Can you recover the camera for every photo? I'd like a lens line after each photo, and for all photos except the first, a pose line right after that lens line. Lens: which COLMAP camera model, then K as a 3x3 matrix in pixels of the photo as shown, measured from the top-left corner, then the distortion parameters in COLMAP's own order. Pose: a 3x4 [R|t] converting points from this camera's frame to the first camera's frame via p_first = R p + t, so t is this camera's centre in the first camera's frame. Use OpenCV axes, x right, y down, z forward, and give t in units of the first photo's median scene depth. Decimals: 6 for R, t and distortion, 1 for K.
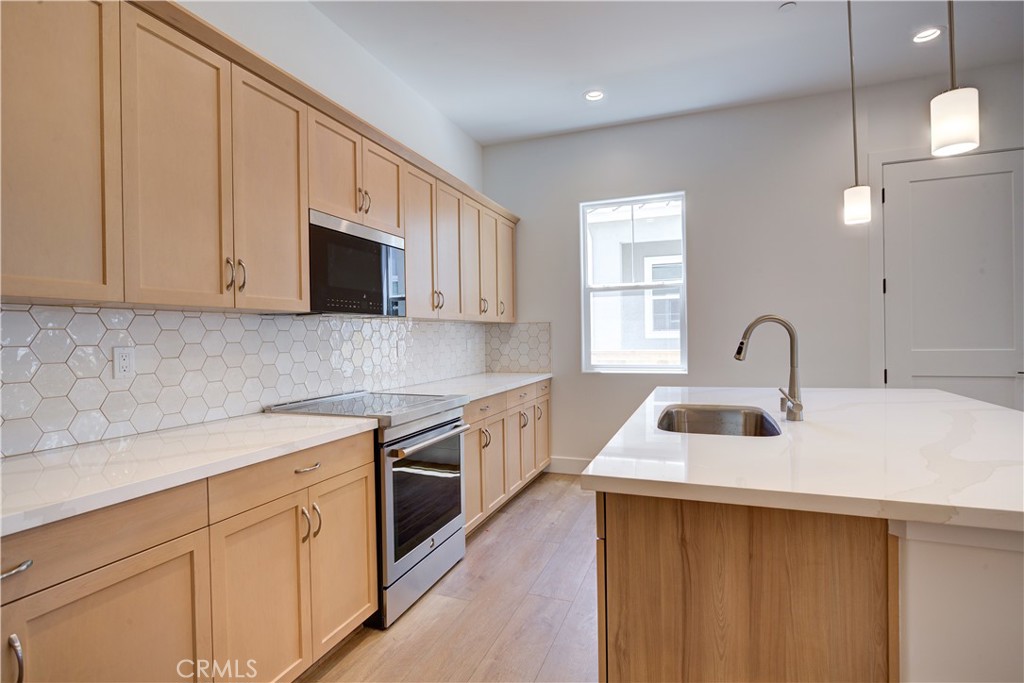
lens RADIAL K [[502.6, 0, 514.2], [0, 502.6, 340.9], [0, 0, 1]] dist [-0.031973, 0.013751]
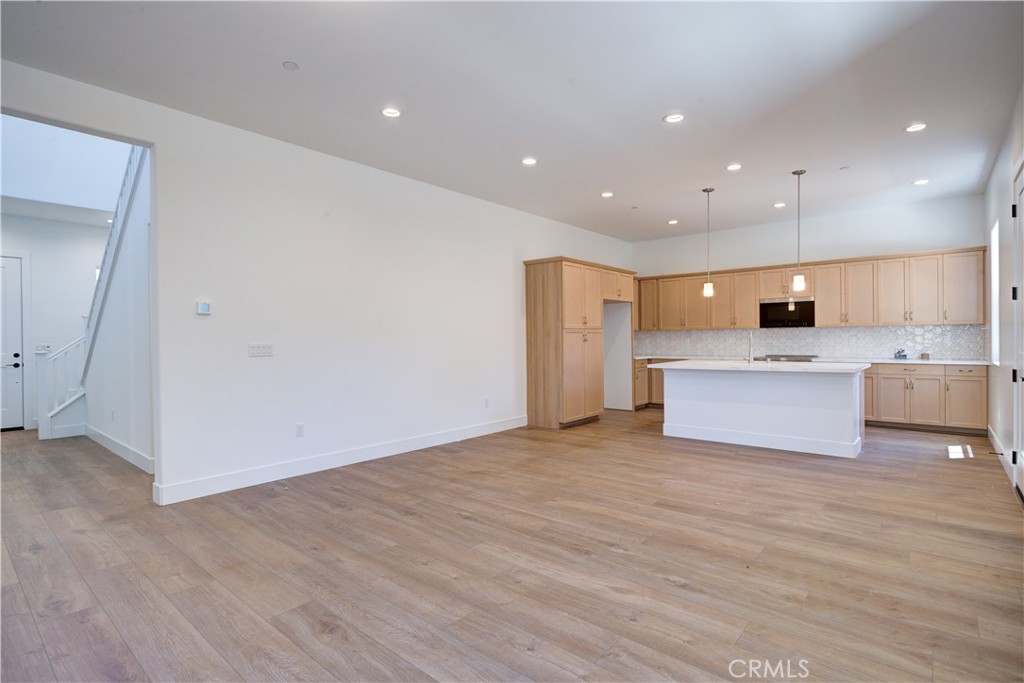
lens RADIAL K [[502.6, 0, 514.2], [0, 502.6, 340.9], [0, 0, 1]] dist [-0.031973, 0.013751]
pose [[-0.340844, 0.030605, -0.939622, 3.254553], [0.012973, 0.999528, 0.027851, -0.082670], [0.940030, -0.002696, -0.341080, 0.526320]]
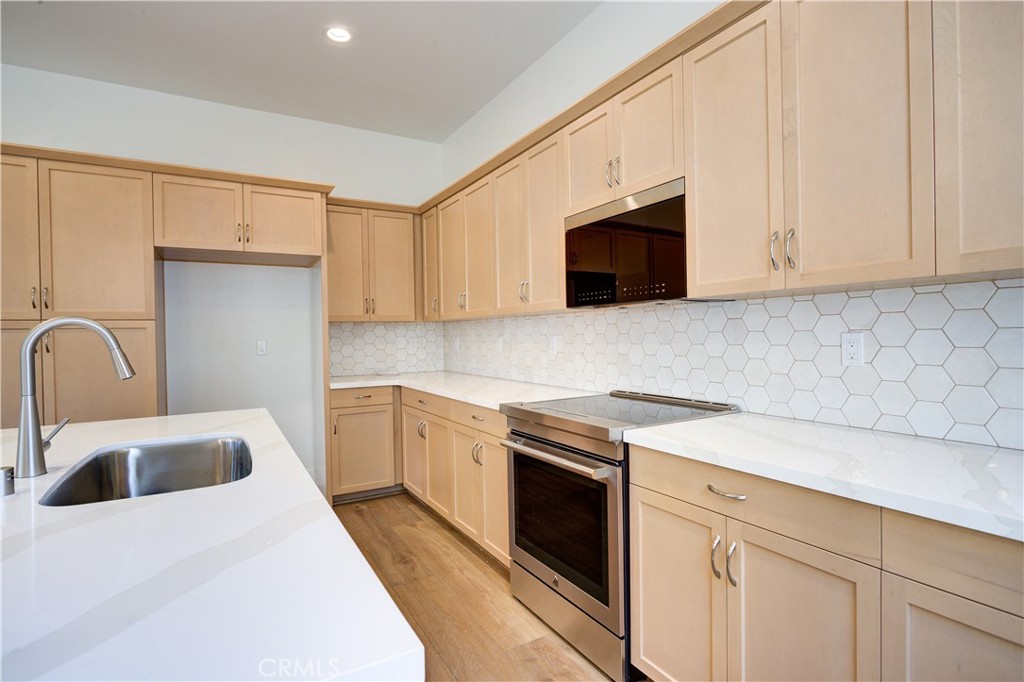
lens RADIAL K [[502.6, 0, 514.2], [0, 502.6, 340.4], [0, 0, 1]] dist [-0.031973, 0.013751]
pose [[-0.631290, 0.040937, -0.774466, 0.517263], [0.026692, 0.999161, 0.031057, -0.023193], [0.775087, -0.001066, -0.631853, 1.509558]]
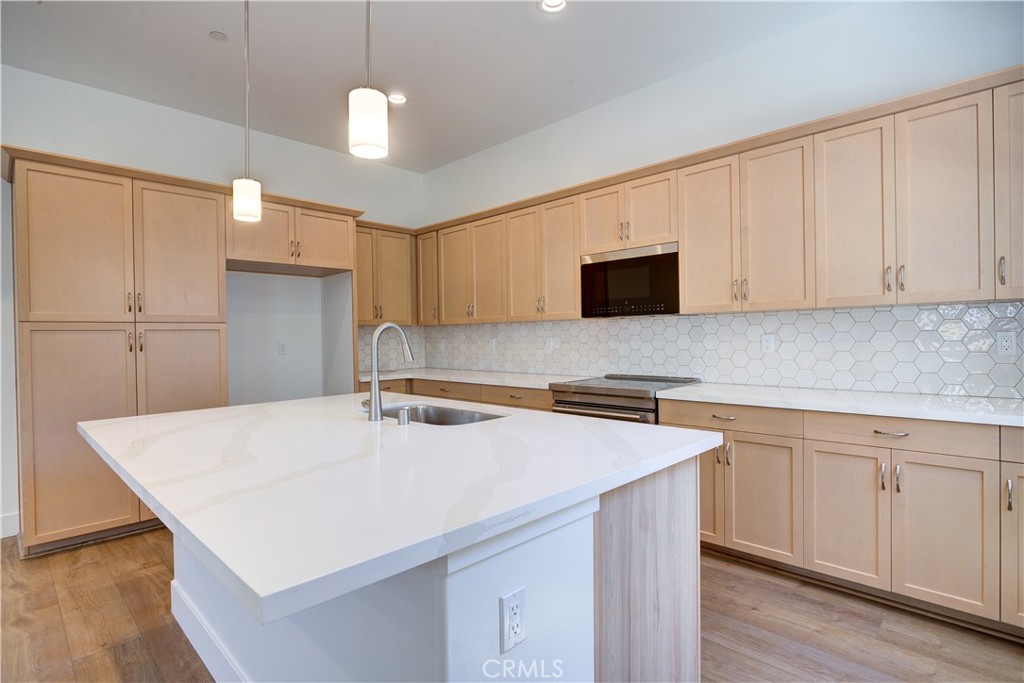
lens RADIAL K [[502.6, 0, 514.2], [0, 502.6, 340.9], [0, 0, 1]] dist [-0.031973, 0.013751]
pose [[-0.398952, 0.036269, -0.916254, 1.124704], [0.019884, 0.999325, 0.030899, -0.036180], [0.916756, -0.005892, -0.399404, 1.351075]]
